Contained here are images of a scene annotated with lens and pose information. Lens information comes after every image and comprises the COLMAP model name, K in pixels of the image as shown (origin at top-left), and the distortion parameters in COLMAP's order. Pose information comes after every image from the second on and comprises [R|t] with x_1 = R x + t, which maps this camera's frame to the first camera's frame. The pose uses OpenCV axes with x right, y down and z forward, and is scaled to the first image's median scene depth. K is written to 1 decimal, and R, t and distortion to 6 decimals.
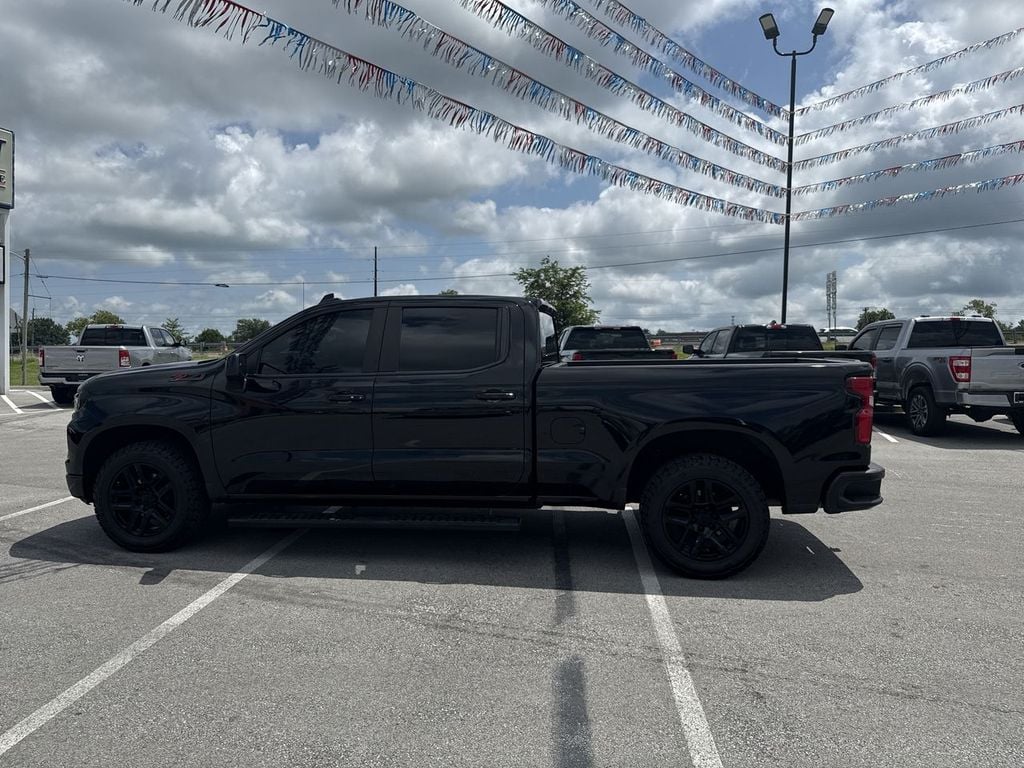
lens RADIAL K [[721.4, 0, 516.7], [0, 721.4, 394.6], [0, 0, 1]] dist [0.033688, -0.050574]
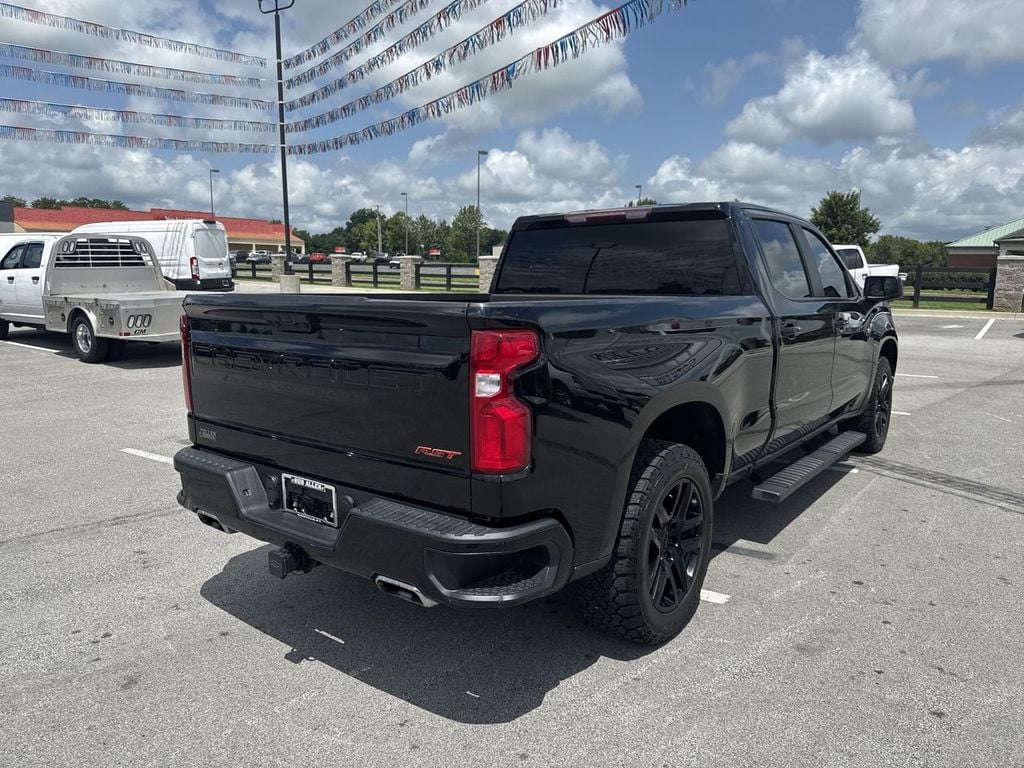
lens RADIAL K [[721.4, 0, 503.6], [0, 721.4, 384.1], [0, 0, 1]] dist [0.033688, -0.050574]
pose [[-0.508168, 0.130040, -0.851384, 0.355110], [-0.053004, 0.981940, 0.181618, -0.039153], [0.859625, 0.137419, -0.492098, 0.614558]]
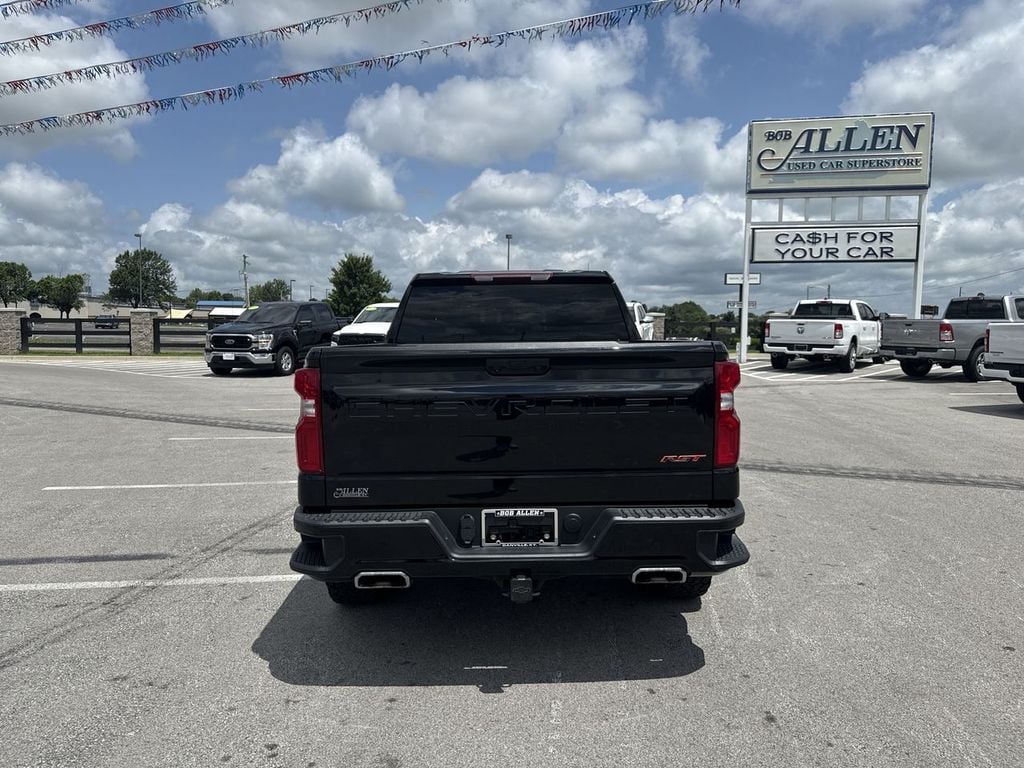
lens RADIAL K [[721.4, 0, 511.8], [0, 721.4, 358.1], [0, 0, 1]] dist [0.033688, -0.050574]
pose [[0.139822, 0.043090, -0.989239, 0.439979], [-0.052027, 0.997992, 0.036117, -0.026320], [0.988809, 0.046417, 0.141783, 0.416355]]
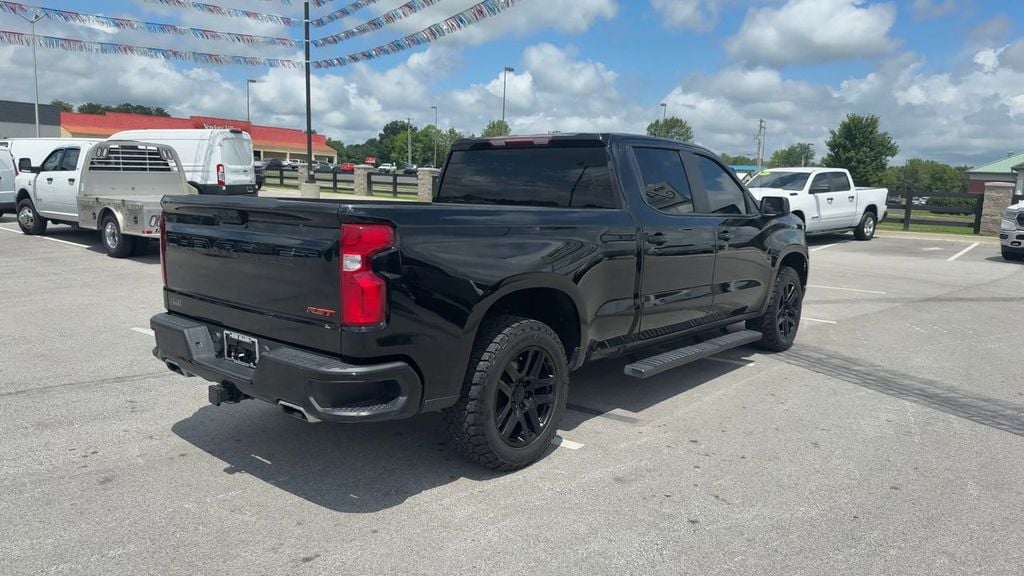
lens RADIAL K [[712.1, 0, 505.3], [0, 712.1, 294.7], [0, 0, 1]] dist [0.039201, -0.061682]
pose [[-0.541027, 0.112025, -0.833511, 0.385169], [-0.076898, 0.980348, 0.181674, -0.044691], [0.837482, 0.162385, -0.521780, 0.700561]]
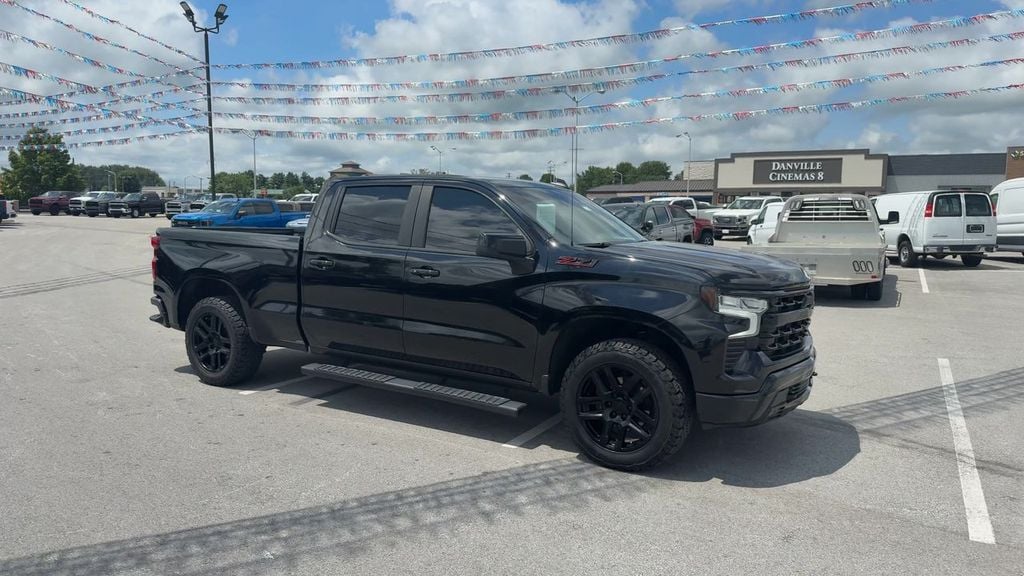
lens RADIAL K [[712.1, 0, 511.6], [0, 712.1, 293.9], [0, 0, 1]] dist [0.039201, -0.061682]
pose [[-0.905845, -0.052859, 0.420297, -0.303480], [0.015006, 0.987557, 0.156542, -0.061637], [-0.423342, 0.148110, -0.893781, 0.932681]]
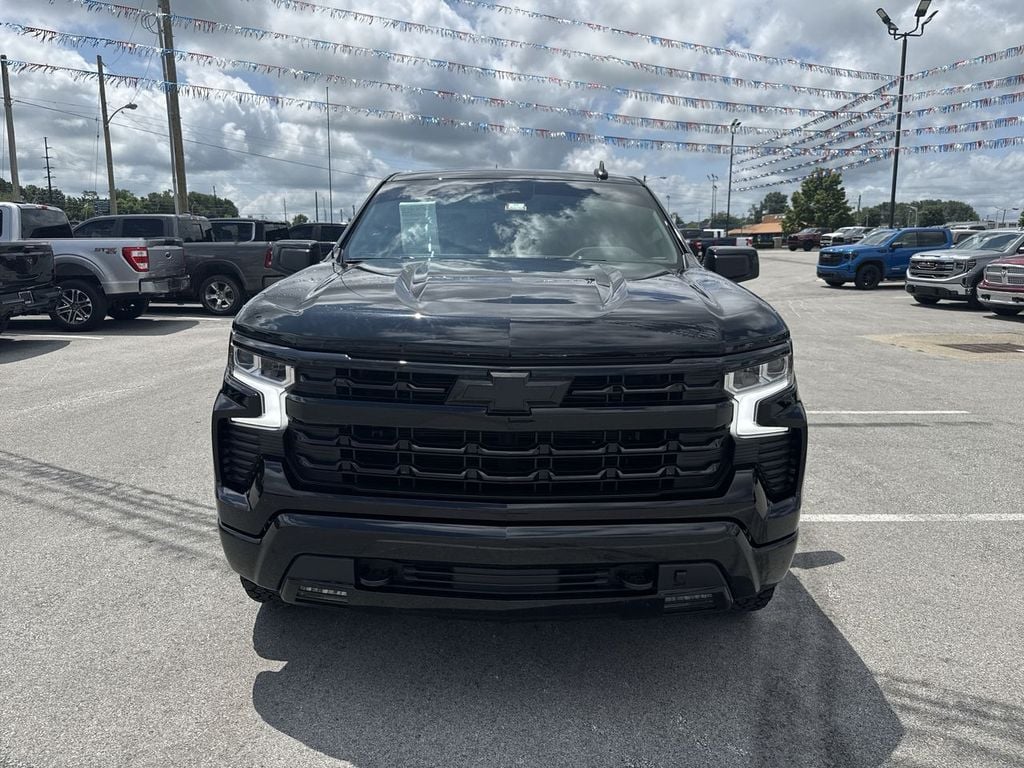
lens RADIAL K [[721.7, 0, 505.9], [0, 721.7, 381.8], [0, 0, 1]] dist [0.029589, -0.049013]
pose [[-0.105334, -0.178165, 0.978347, -0.446817], [0.051760, 0.981504, 0.184313, -0.028404], [-0.993089, 0.070053, -0.094164, 0.536028]]
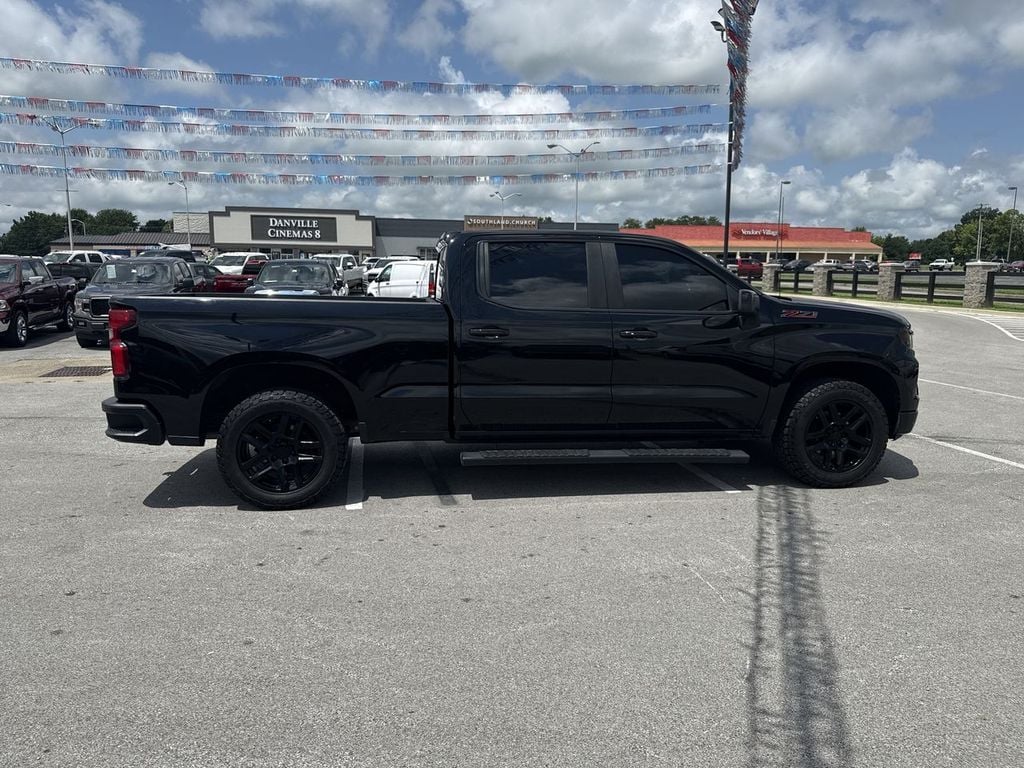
lens RADIAL K [[721.7, 0, 508.0], [0, 721.7, 380.2], [0, 0, 1]] dist [0.029589, -0.049013]
pose [[-0.964691, 0.032501, -0.261372, 0.104863], [-0.019352, 0.980929, 0.193403, -0.061576], [0.262674, 0.191632, -0.945664, 0.951476]]
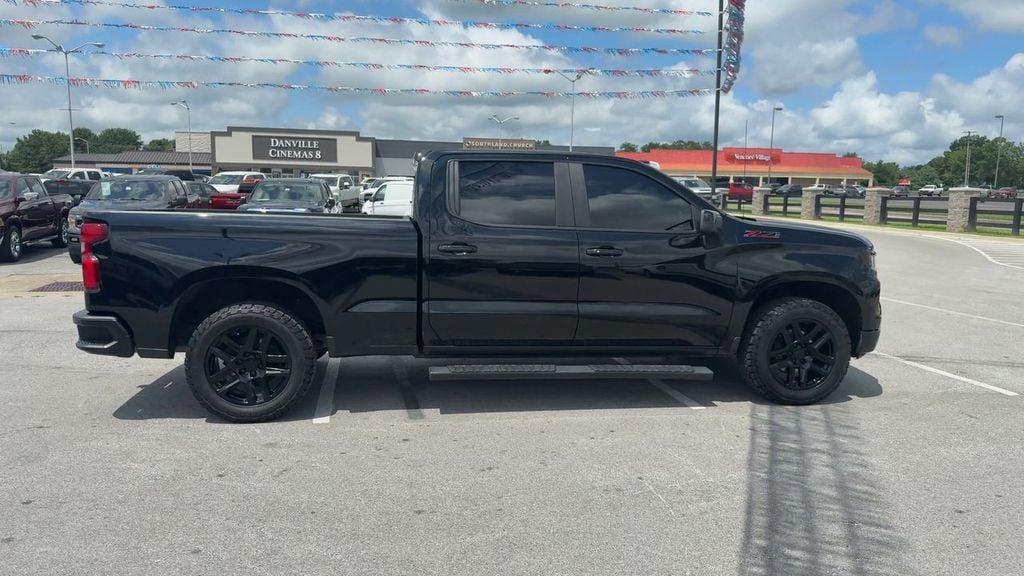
lens RADIAL K [[712.1, 0, 511.2], [0, 712.1, 283.2], [0, 0, 1]] dist [0.039201, -0.061682]
pose [[-0.962980, 0.018295, -0.268951, 0.088502], [-0.028707, 0.985061, 0.169793, -0.060205], [0.268040, 0.171228, -0.948069, 0.958717]]
